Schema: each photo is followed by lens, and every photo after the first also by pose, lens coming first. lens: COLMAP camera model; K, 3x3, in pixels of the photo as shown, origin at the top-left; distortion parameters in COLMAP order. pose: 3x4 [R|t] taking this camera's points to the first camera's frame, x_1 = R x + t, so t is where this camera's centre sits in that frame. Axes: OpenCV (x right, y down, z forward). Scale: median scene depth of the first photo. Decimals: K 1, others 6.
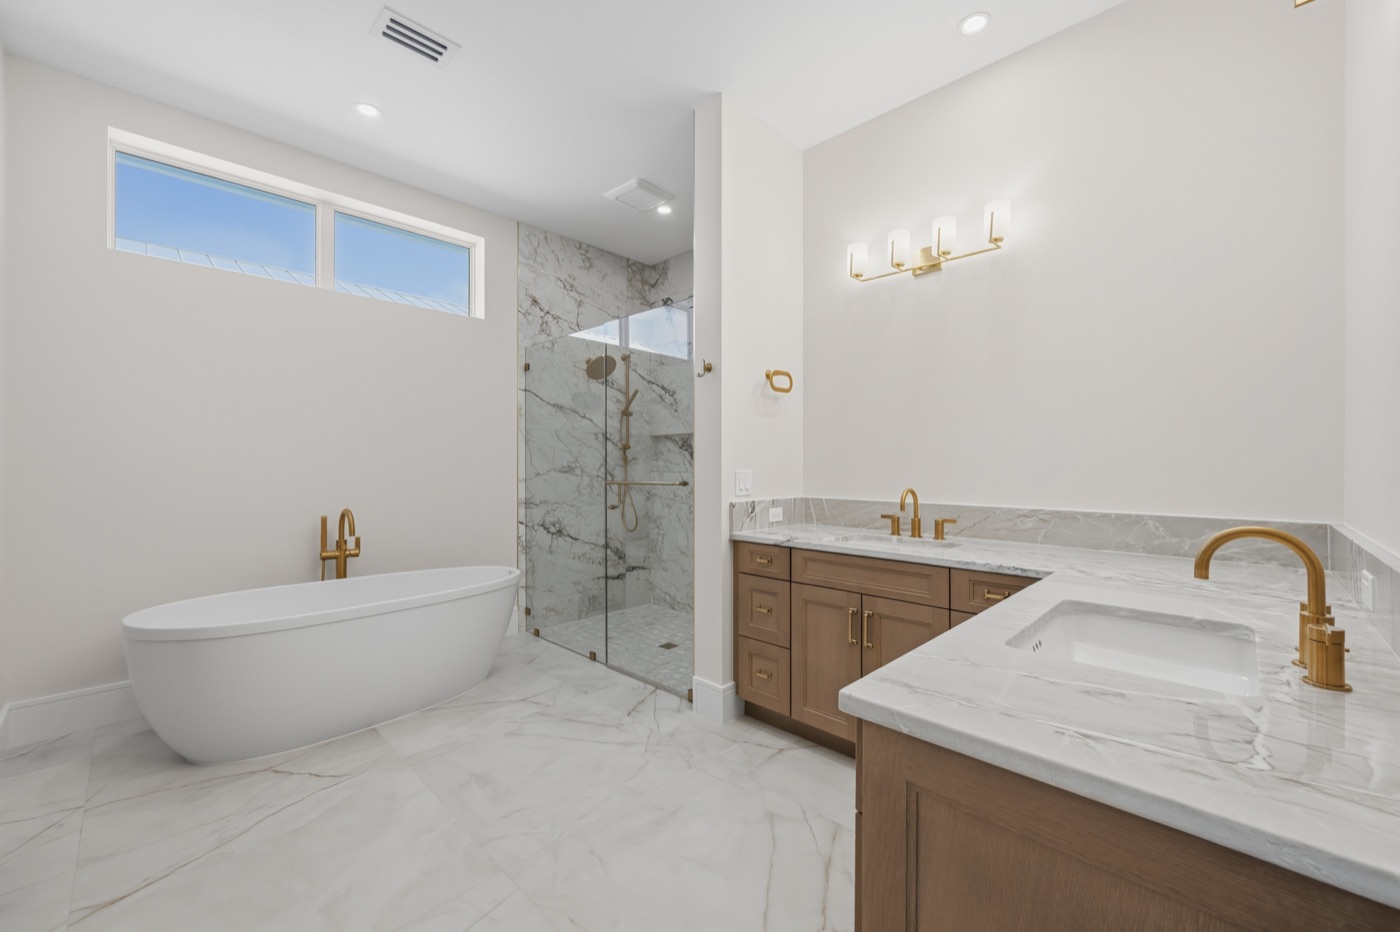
lens RADIAL K [[561.4, 0, 700.8], [0, 561.4, 465.8], [0, 0, 1]] dist [0.001383, 0.000713]
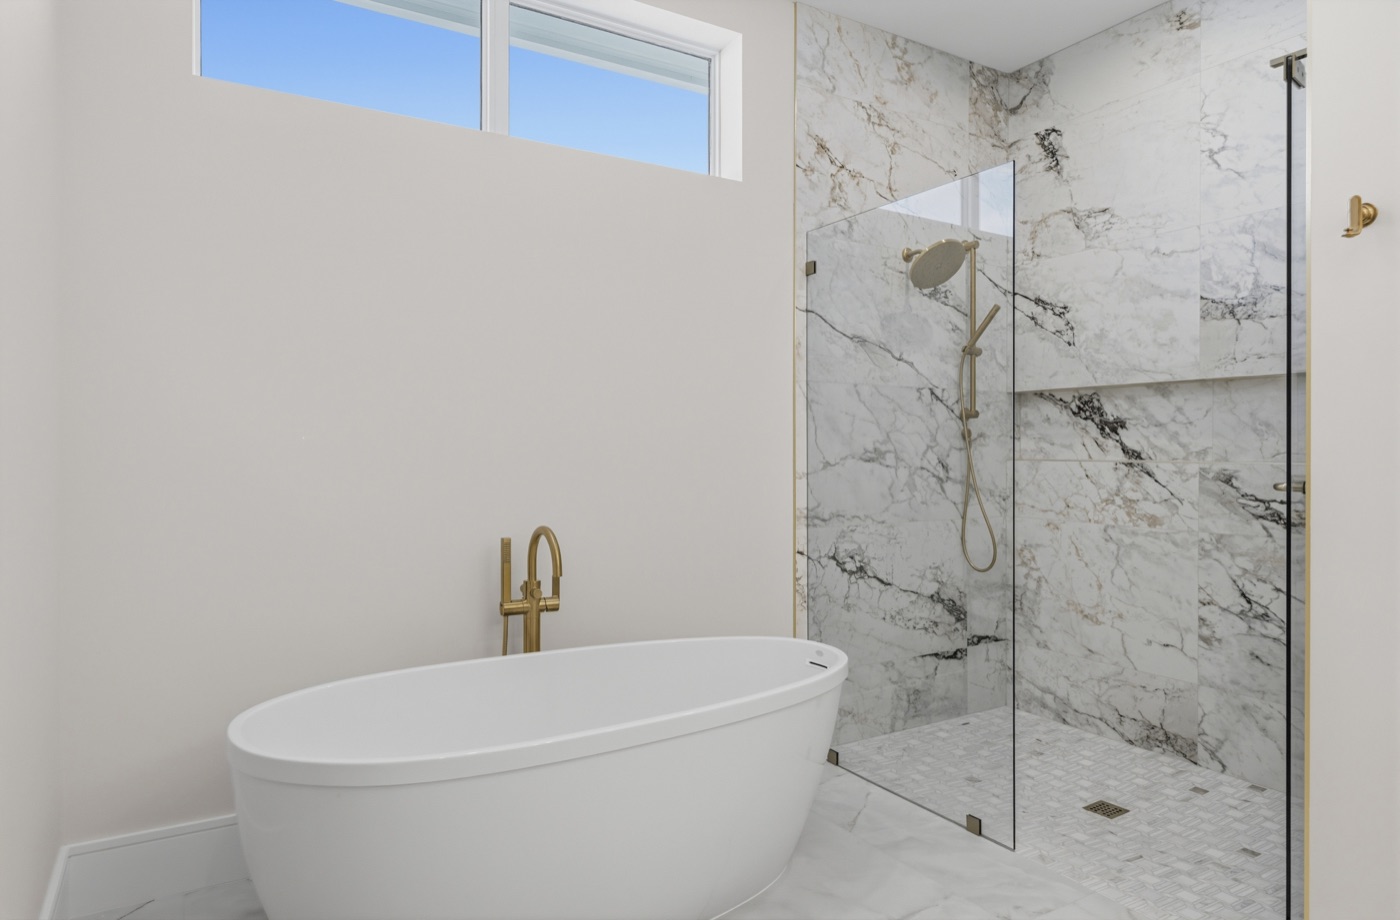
lens RADIAL K [[848.2, 0, 700.3], [0, 848.2, 455.8], [0, 0, 1]] dist [0.005817, -0.002311]
pose [[0.970140, 0.002435, -0.242532, -0.205549], [-0.000589, 0.999970, 0.007685, 0.000786], [0.242544, -0.007312, 0.970113, 0.166866]]
